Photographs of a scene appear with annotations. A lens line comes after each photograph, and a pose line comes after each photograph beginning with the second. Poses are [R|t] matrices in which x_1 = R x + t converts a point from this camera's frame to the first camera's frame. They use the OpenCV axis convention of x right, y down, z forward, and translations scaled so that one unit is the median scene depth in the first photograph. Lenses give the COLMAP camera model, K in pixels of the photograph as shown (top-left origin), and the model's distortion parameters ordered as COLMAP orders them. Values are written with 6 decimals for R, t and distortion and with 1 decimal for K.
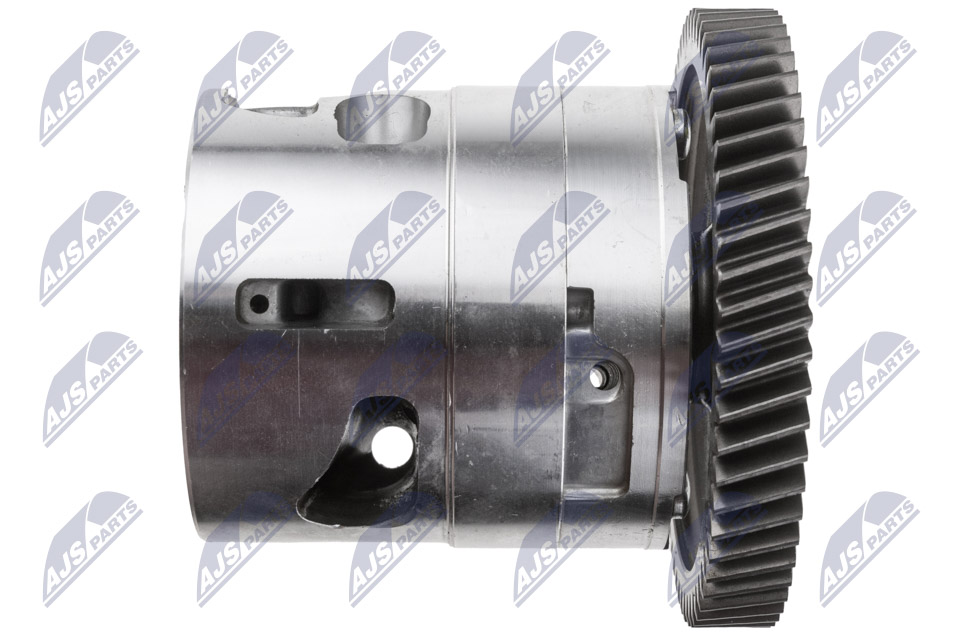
lens RADIAL K [[1742.8, 0, 486.1], [0, 1742.8, 320.3], [0, 0, 1]] dist [-0.080920, 0.000000]
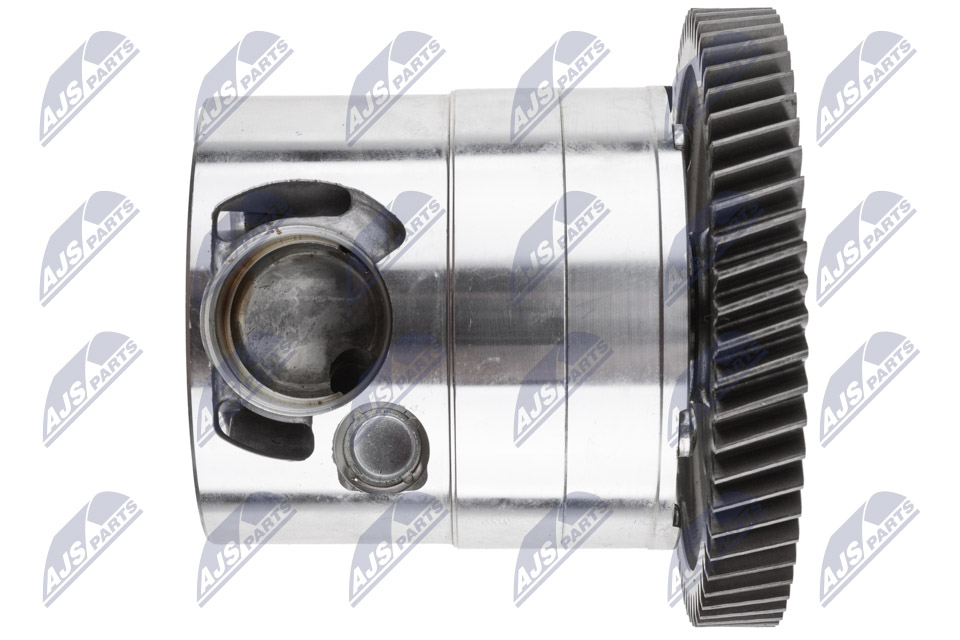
lens RADIAL K [[1955.5, 0, 473.8], [0, 1955.5, 319.8], [0, 0, 1]] dist [0.092748, 0.000000]
pose [[0.999967, -0.000099, -0.008078, 0.002162], [0.000032, 0.999966, -0.008269, 0.009506], [0.008078, 0.008269, 0.999933, -0.131191]]
